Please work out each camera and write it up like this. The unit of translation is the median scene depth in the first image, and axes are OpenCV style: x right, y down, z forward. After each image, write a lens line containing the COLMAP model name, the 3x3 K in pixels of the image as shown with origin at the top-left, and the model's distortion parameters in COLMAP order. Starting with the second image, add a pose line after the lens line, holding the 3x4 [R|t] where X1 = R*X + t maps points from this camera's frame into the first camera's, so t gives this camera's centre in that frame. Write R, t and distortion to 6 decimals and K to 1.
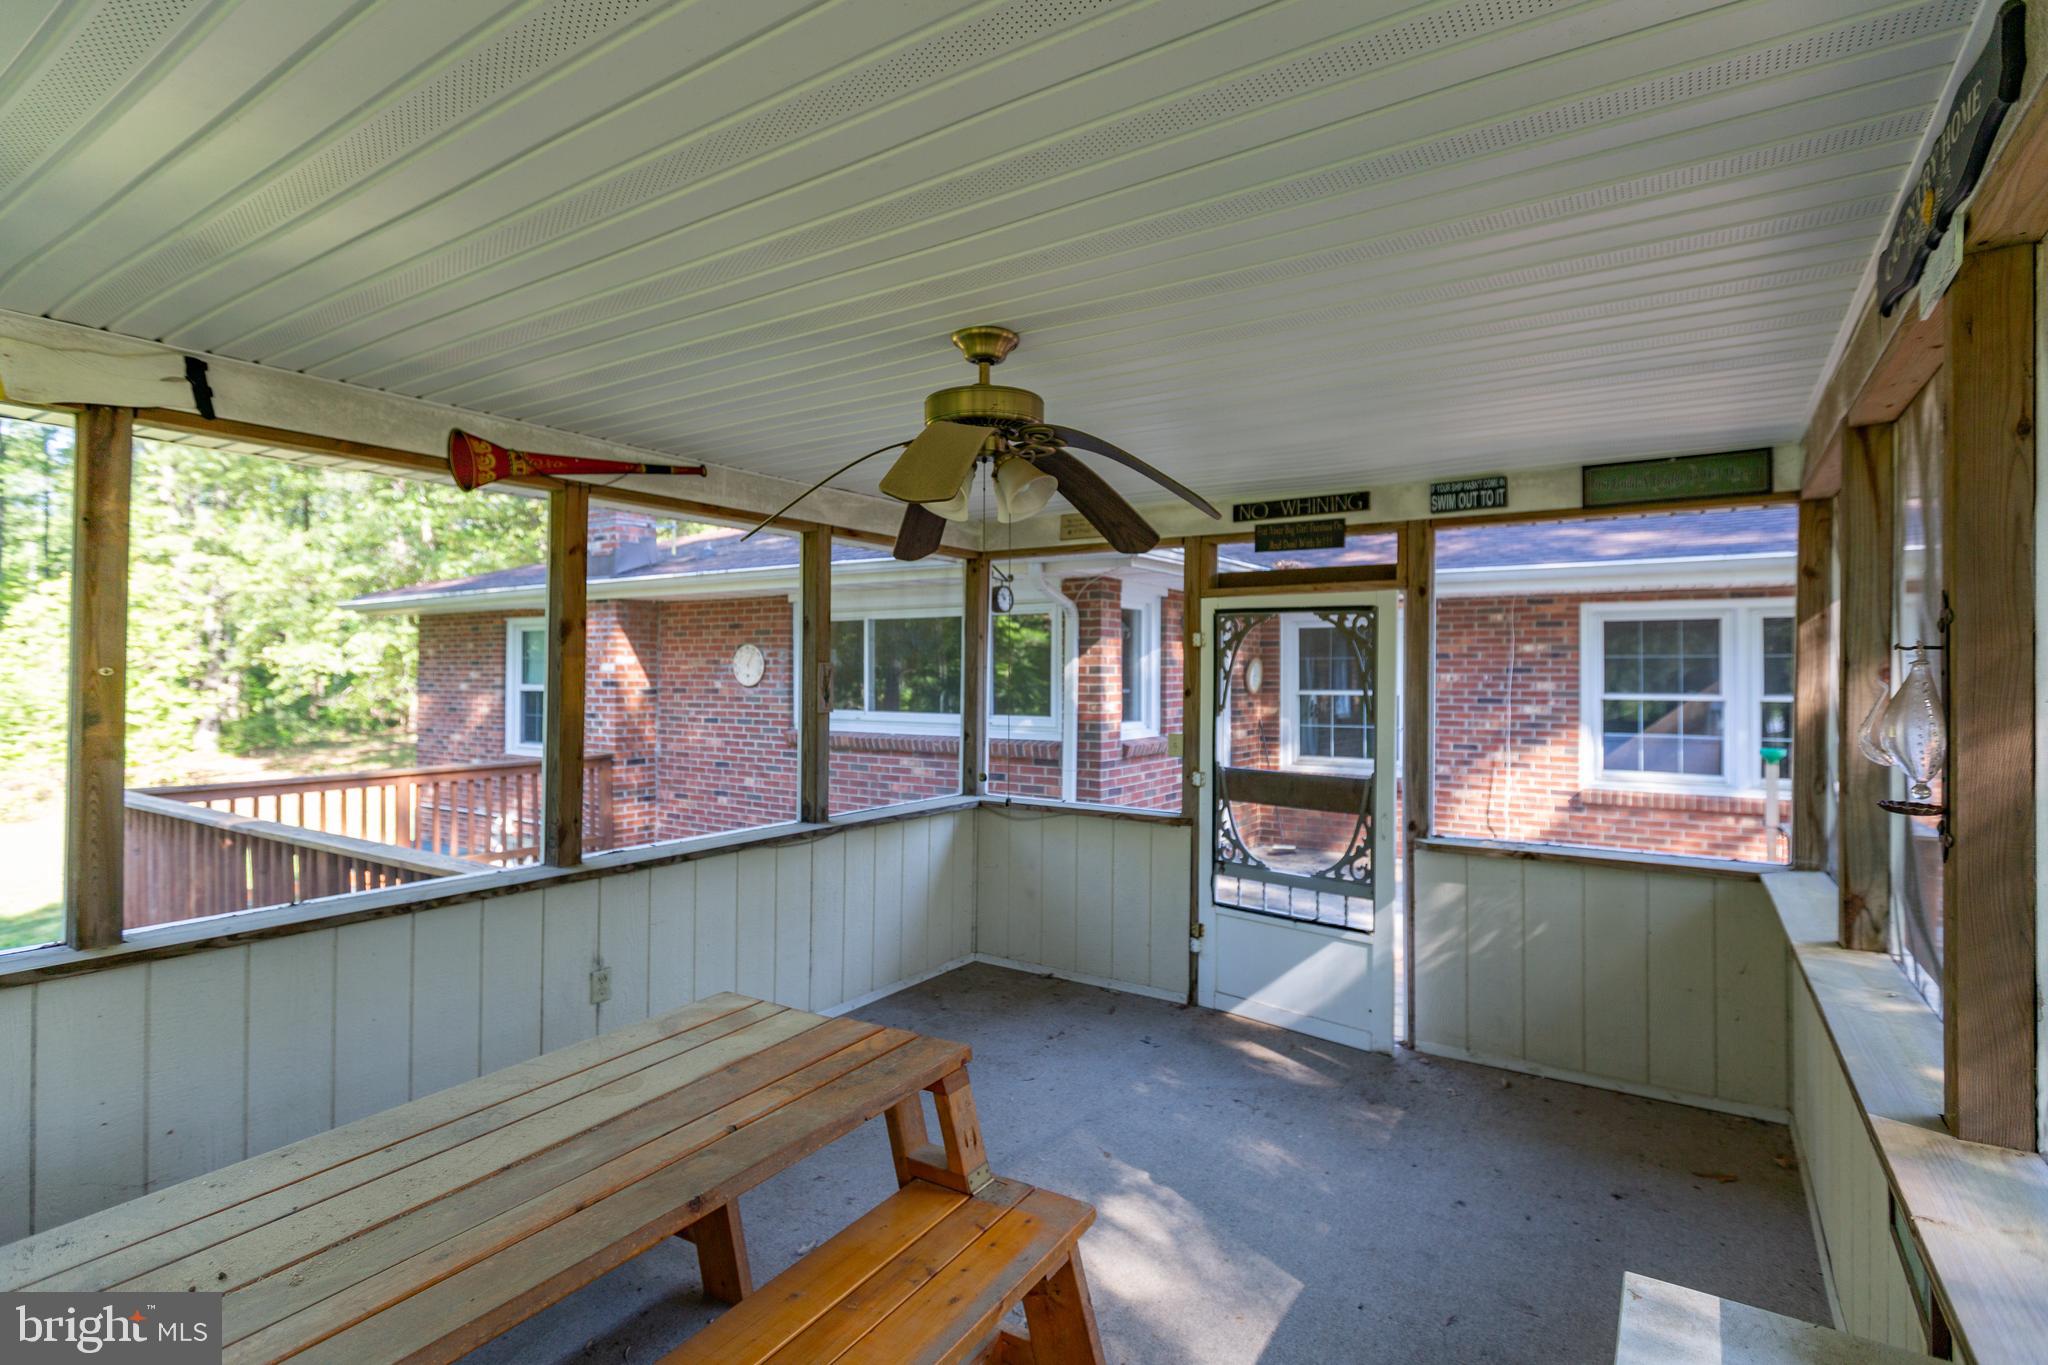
lens RADIAL K [[949.4, 0, 1026.6], [0, 949.4, 665.7], [0, 0, 1]] dist [0.001546, 0.000154]
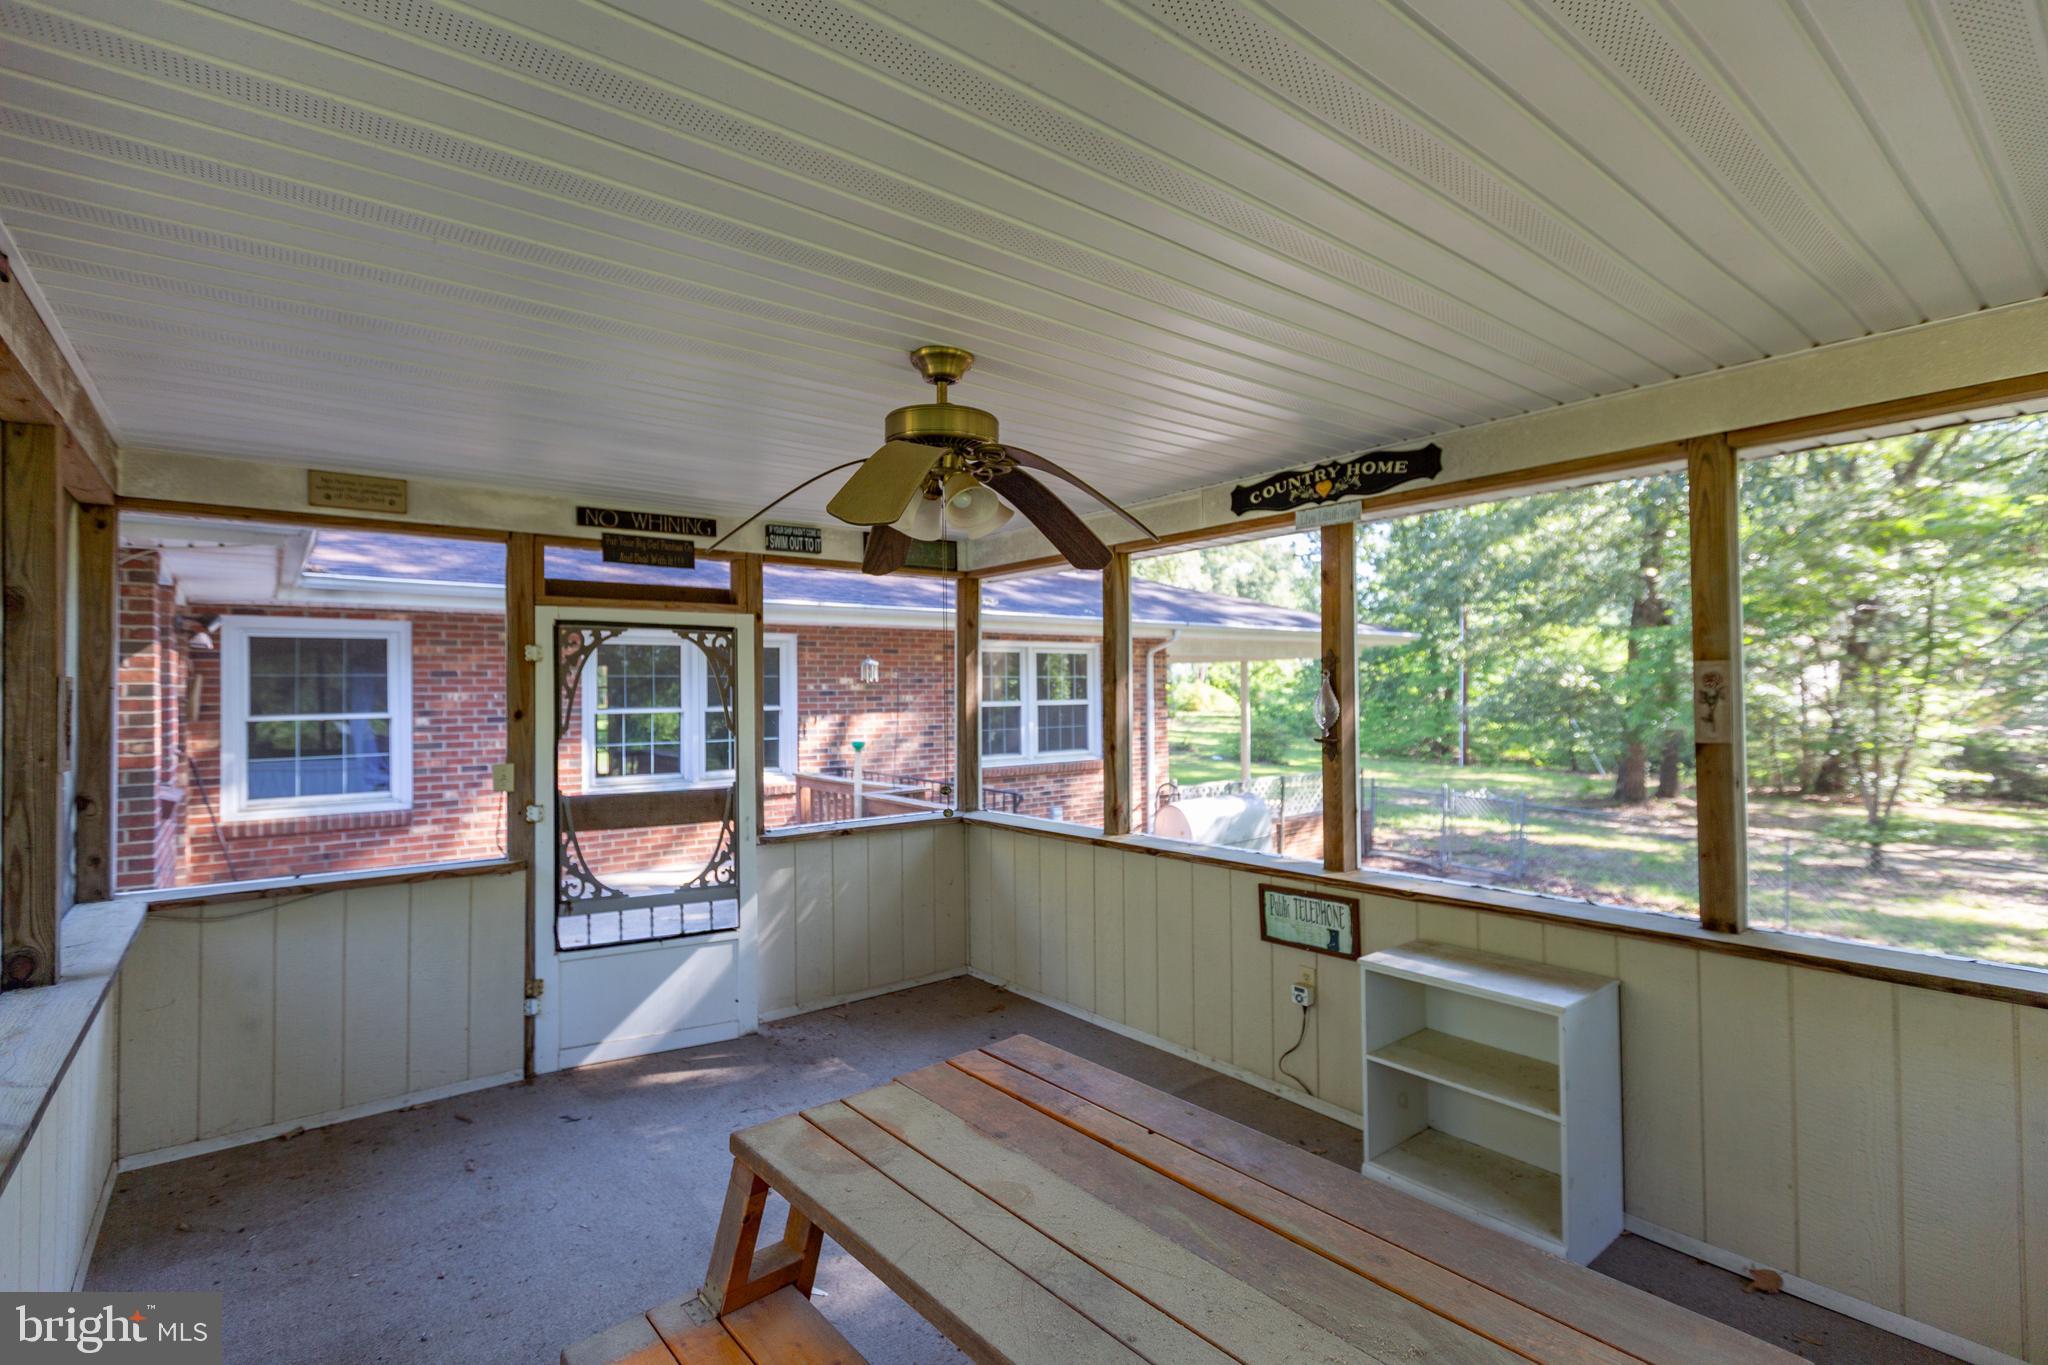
lens RADIAL K [[926.5, 0, 1046.7], [0, 926.5, 678.7], [0, 0, 1]] dist [0.000009, -0.000095]
pose [[0.332203, 0.003737, 0.943200, -0.478752], [0.003031, 0.999983, -0.005029, 0.001741], [-0.943203, 0.004529, 0.332186, 0.287721]]
